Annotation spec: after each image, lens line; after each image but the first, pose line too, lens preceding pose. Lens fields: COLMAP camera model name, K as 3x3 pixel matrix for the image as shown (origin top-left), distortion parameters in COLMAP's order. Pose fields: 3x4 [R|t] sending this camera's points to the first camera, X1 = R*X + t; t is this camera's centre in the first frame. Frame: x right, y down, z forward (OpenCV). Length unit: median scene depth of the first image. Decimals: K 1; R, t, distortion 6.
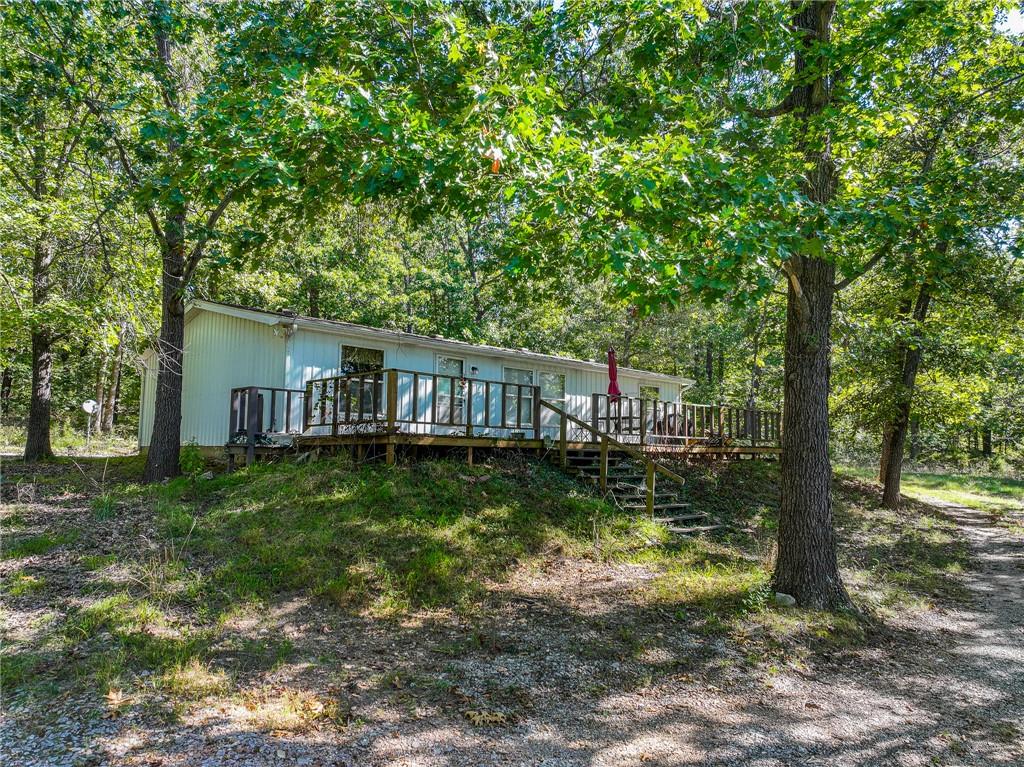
lens RADIAL K [[724.0, 0, 508.8], [0, 724.0, 385.1], [0, 0, 1]] dist [-0.000997, 0.018325]
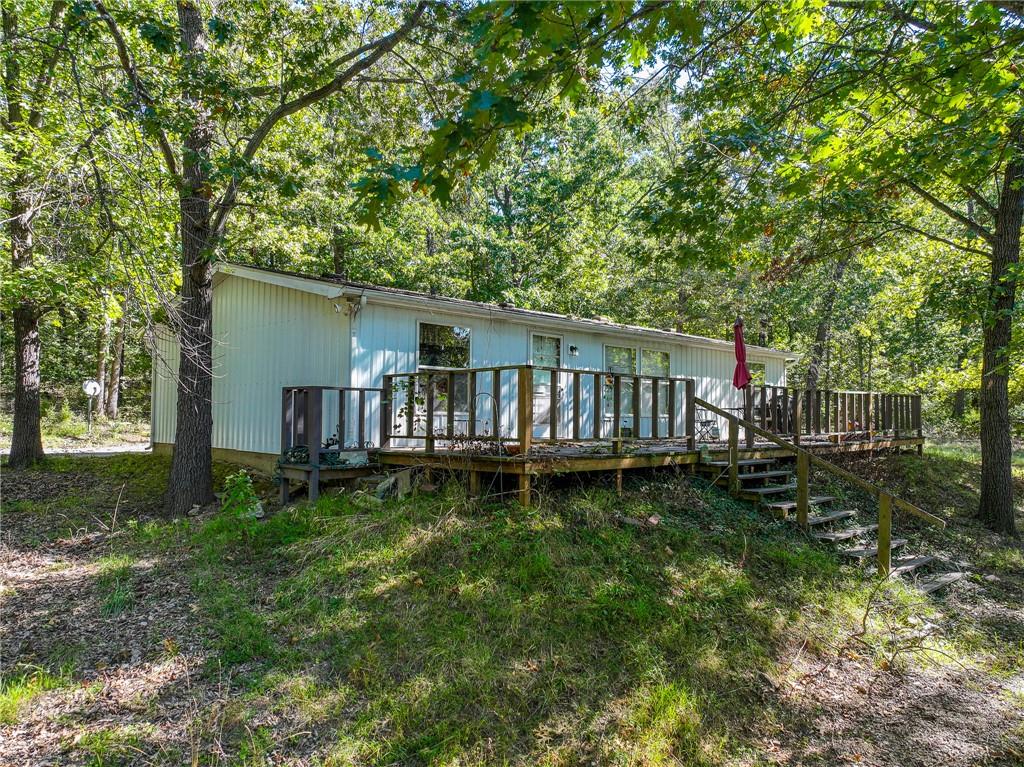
lens RADIAL K [[724.0, 0, 513.6], [0, 724.0, 380.3], [0, 0, 1]] dist [-0.000997, 0.018325]
pose [[0.999992, -0.003360, 0.002351, -0.149147], [0.003233, 0.998639, 0.052051, -0.037881], [-0.002523, -0.052043, 0.998642, 0.268423]]
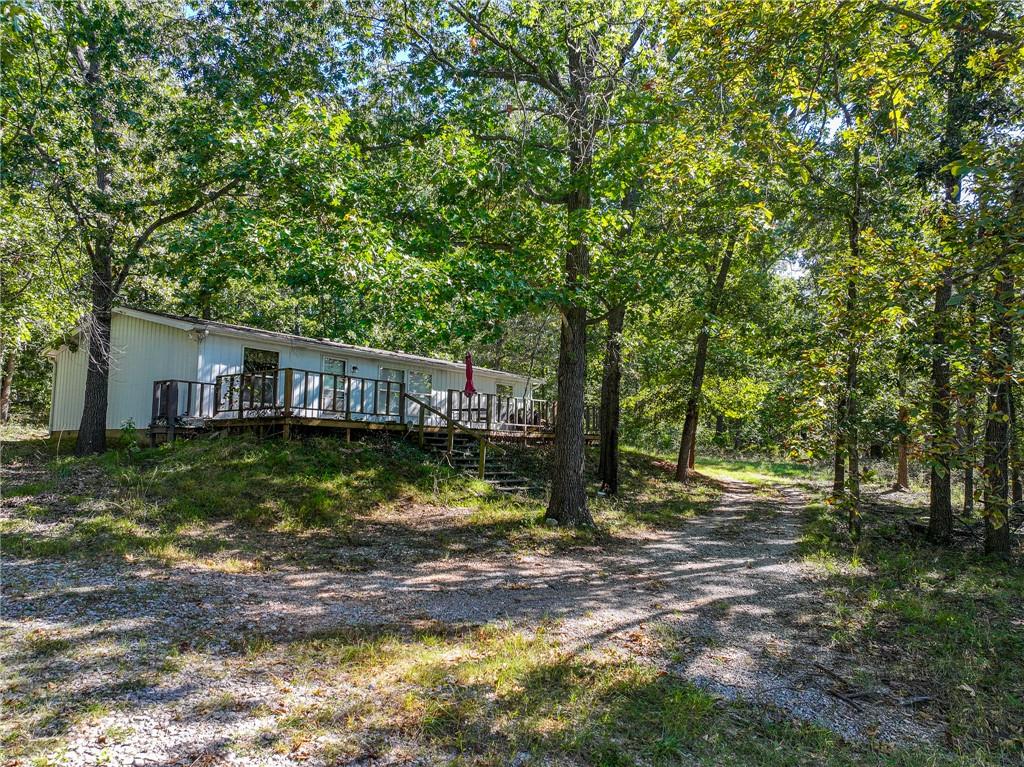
lens RADIAL K [[724.0, 0, 512.9], [0, 724.0, 383.0], [0, 0, 1]] dist [-0.000997, 0.018325]
pose [[0.987504, 0.015339, 0.156848, 0.031954], [-0.015236, 0.999882, -0.001860, 0.001131], [-0.156858, -0.000553, 0.987621, -0.322770]]
